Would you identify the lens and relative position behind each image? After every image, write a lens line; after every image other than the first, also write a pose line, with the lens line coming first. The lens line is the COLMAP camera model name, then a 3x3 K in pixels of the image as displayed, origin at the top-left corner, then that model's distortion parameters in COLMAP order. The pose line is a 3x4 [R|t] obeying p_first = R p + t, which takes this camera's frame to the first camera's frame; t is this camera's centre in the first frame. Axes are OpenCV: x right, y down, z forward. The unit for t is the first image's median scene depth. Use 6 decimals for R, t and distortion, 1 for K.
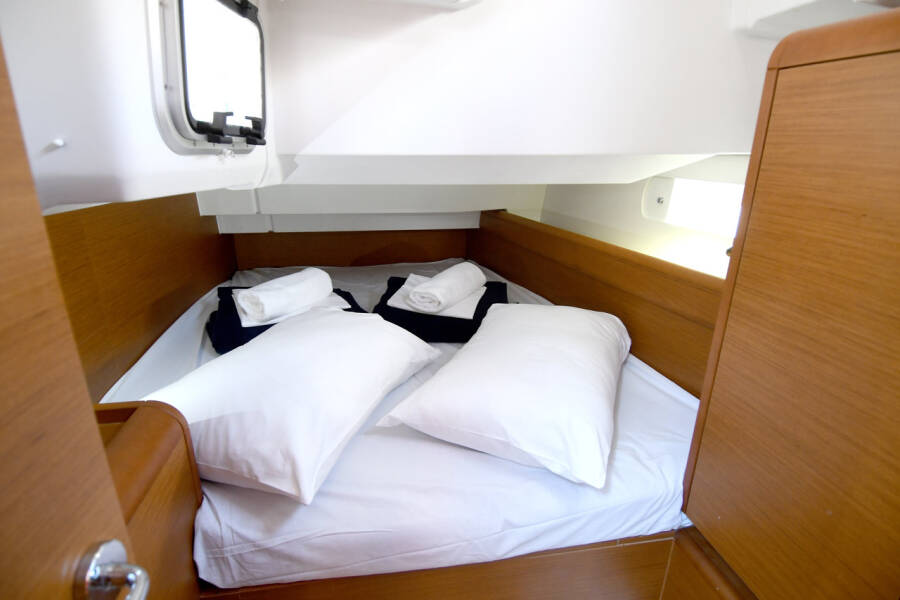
lens RADIAL K [[461.8, 0, 449.3], [0, 461.8, 307.7], [0, 0, 1]] dist [0.046409, -0.052870]
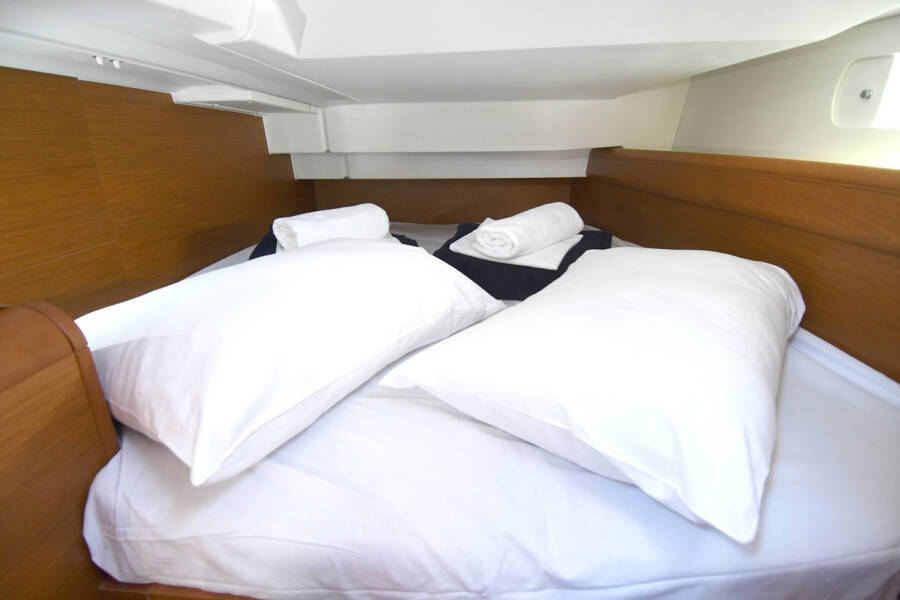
lens RADIAL K [[461.8, 0, 449.3], [0, 461.8, 307.7], [0, 0, 1]] dist [0.046409, -0.052870]
pose [[0.969059, 0.066155, -0.237800, 0.072736], [-0.061307, 0.997734, 0.027736, 0.086063], [0.239096, -0.012299, 0.970918, 0.269083]]
